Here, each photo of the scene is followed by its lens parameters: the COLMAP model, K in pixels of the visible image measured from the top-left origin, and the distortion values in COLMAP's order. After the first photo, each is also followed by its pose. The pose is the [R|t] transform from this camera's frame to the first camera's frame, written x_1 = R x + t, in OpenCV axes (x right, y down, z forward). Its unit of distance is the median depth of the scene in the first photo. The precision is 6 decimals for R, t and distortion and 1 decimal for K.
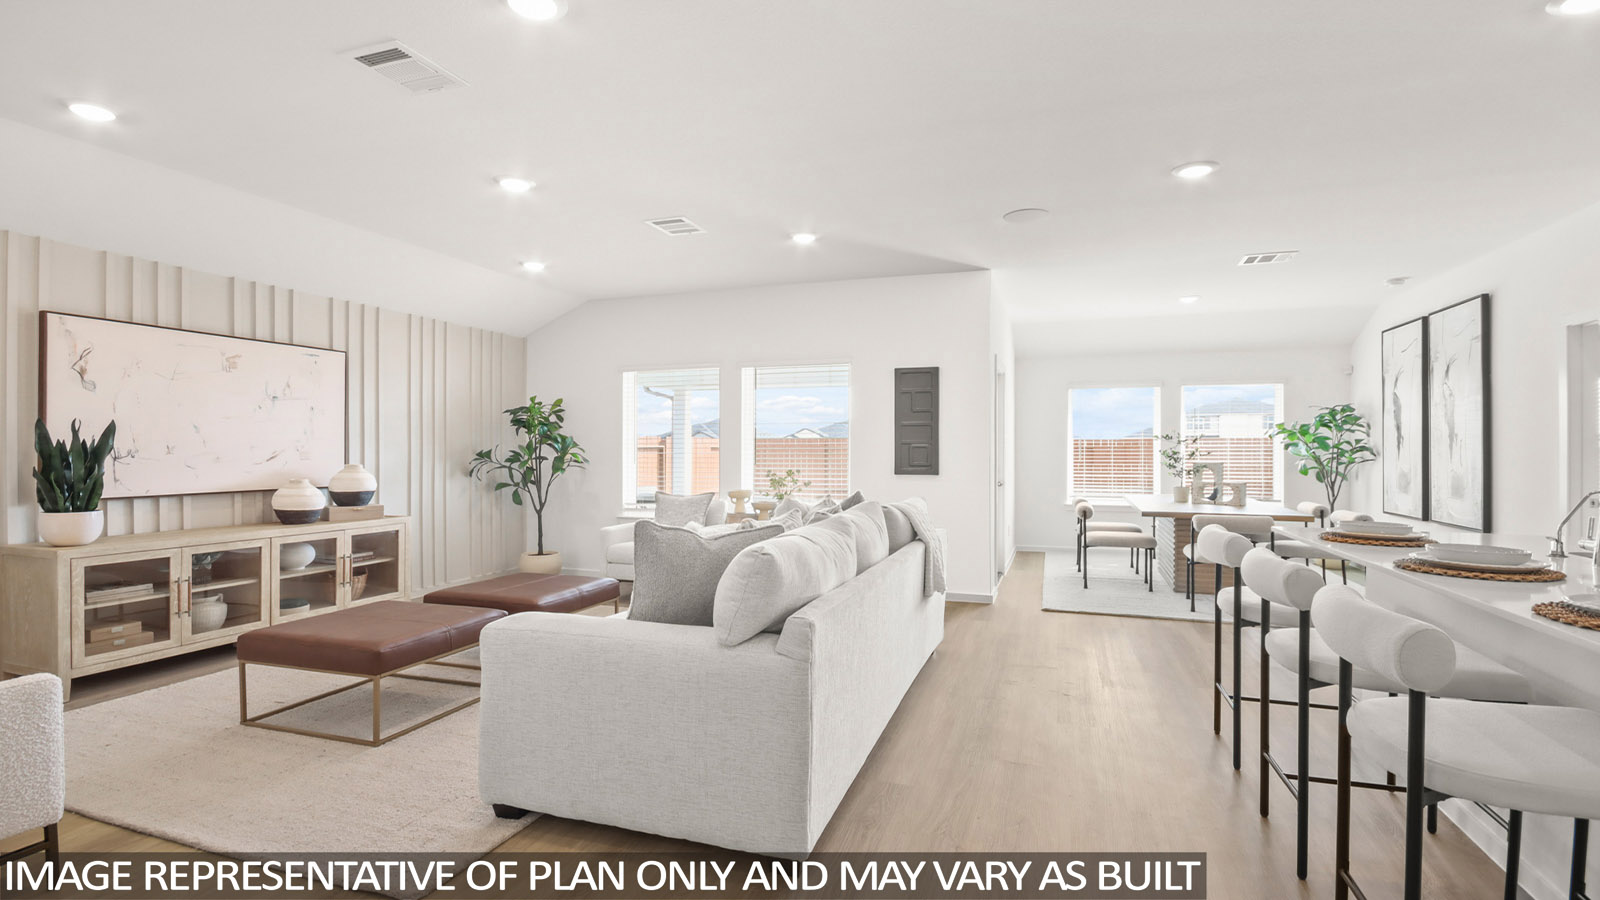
lens RADIAL K [[766.0, 0, 800.9], [0, 766.0, 447.8], [0, 0, 1]] dist [-0.003041, -0.000173]
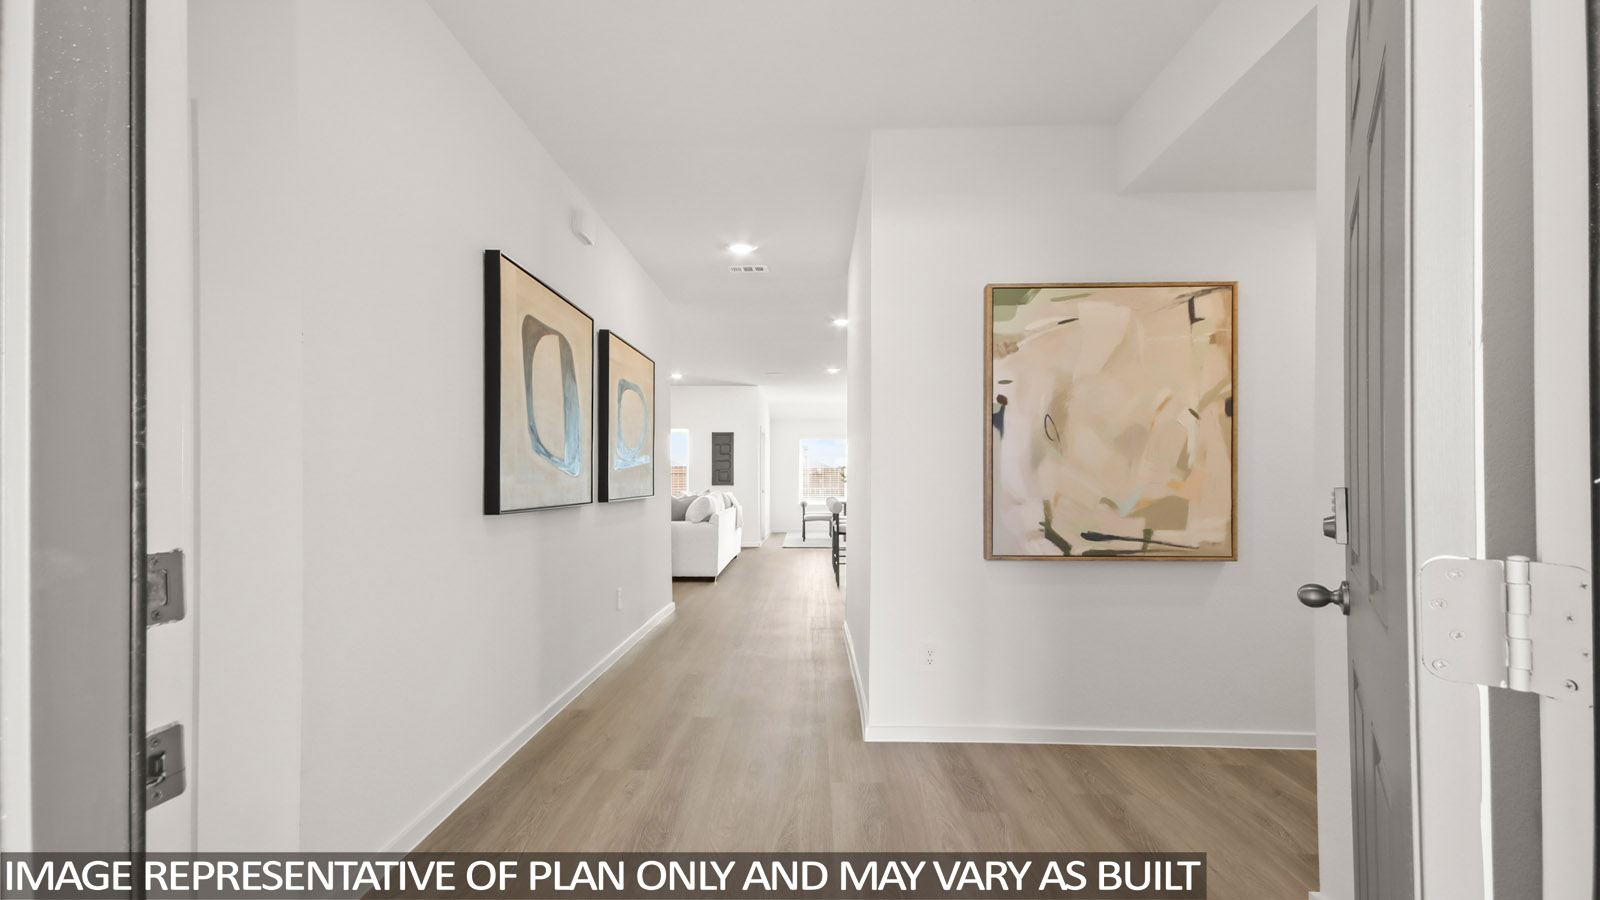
lens RADIAL K [[766.0, 0, 799.9], [0, 766.0, 461.3], [0, 0, 1]] dist [-0.003041, -0.000173]
pose [[0.952565, 0.004446, 0.304304, -0.263186], [0.001081, 0.999838, -0.017992, 0.008012], [-0.304335, 0.017468, 0.952405, -0.959478]]
